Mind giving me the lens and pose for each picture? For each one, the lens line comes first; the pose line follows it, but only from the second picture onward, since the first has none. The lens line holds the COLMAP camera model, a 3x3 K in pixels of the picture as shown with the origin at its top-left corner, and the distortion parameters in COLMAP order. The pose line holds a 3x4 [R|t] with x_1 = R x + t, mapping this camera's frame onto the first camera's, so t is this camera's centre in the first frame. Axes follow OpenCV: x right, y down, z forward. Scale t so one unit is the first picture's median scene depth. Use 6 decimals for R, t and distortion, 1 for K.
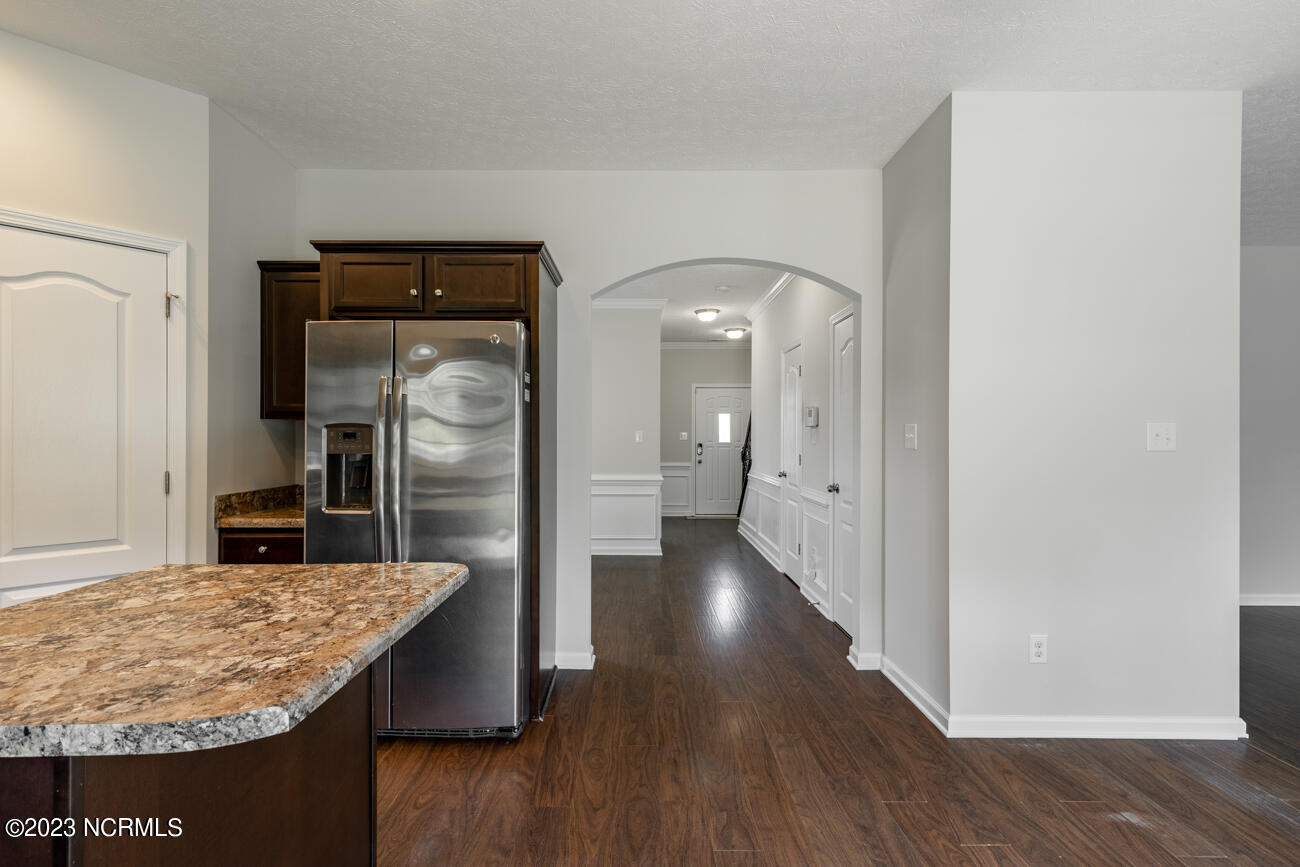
lens RADIAL K [[597.4, 0, 643.3], [0, 597.4, 436.7], [0, 0, 1]] dist [-0.003427, -0.001080]
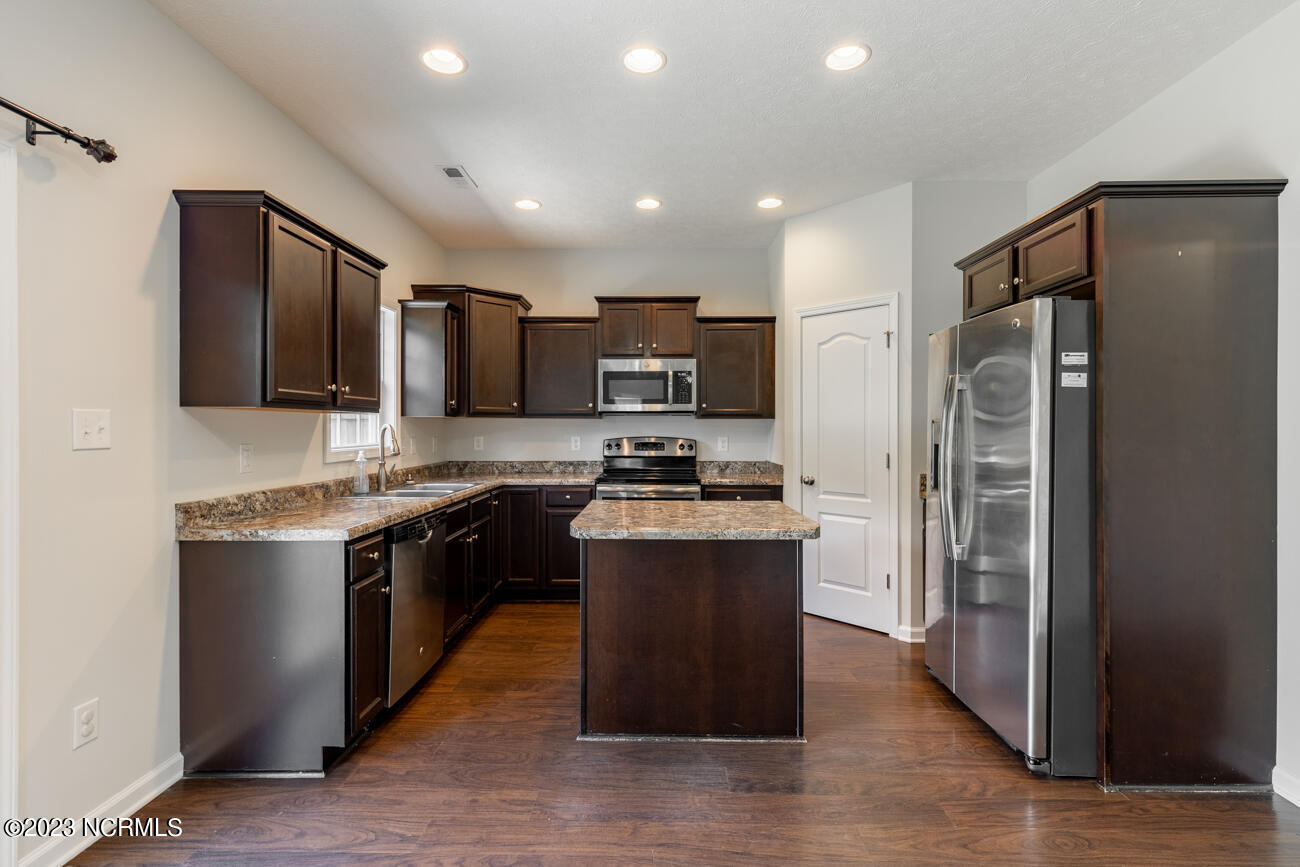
lens RADIAL K [[597.4, 0, 640.9], [0, 597.4, 430.5], [0, 0, 1]] dist [-0.003427, -0.001080]
pose [[-0.048059, 0.001260, -0.998844, 0.785753], [0.002268, 0.999997, 0.001152, -0.000603], [0.998842, -0.002210, -0.048061, 0.526340]]
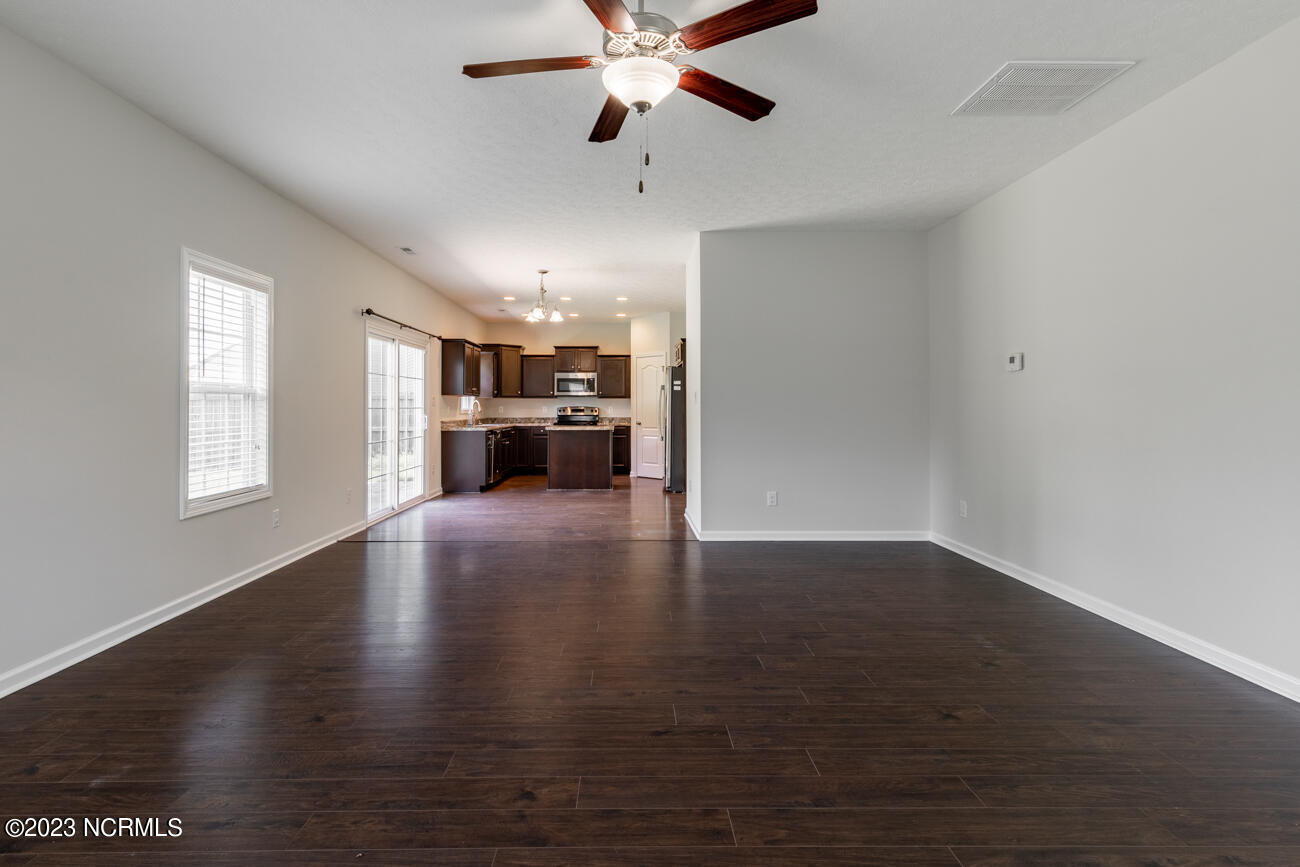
lens RADIAL K [[597.4, 0, 650.8], [0, 597.4, 400.5], [0, 0, 1]] dist [-0.003427, -0.001080]
pose [[0.028995, -0.016237, -0.999448, 3.560257], [0.004228, 0.999861, -0.016121, 0.058582], [0.999571, -0.003758, 0.029060, 0.911974]]
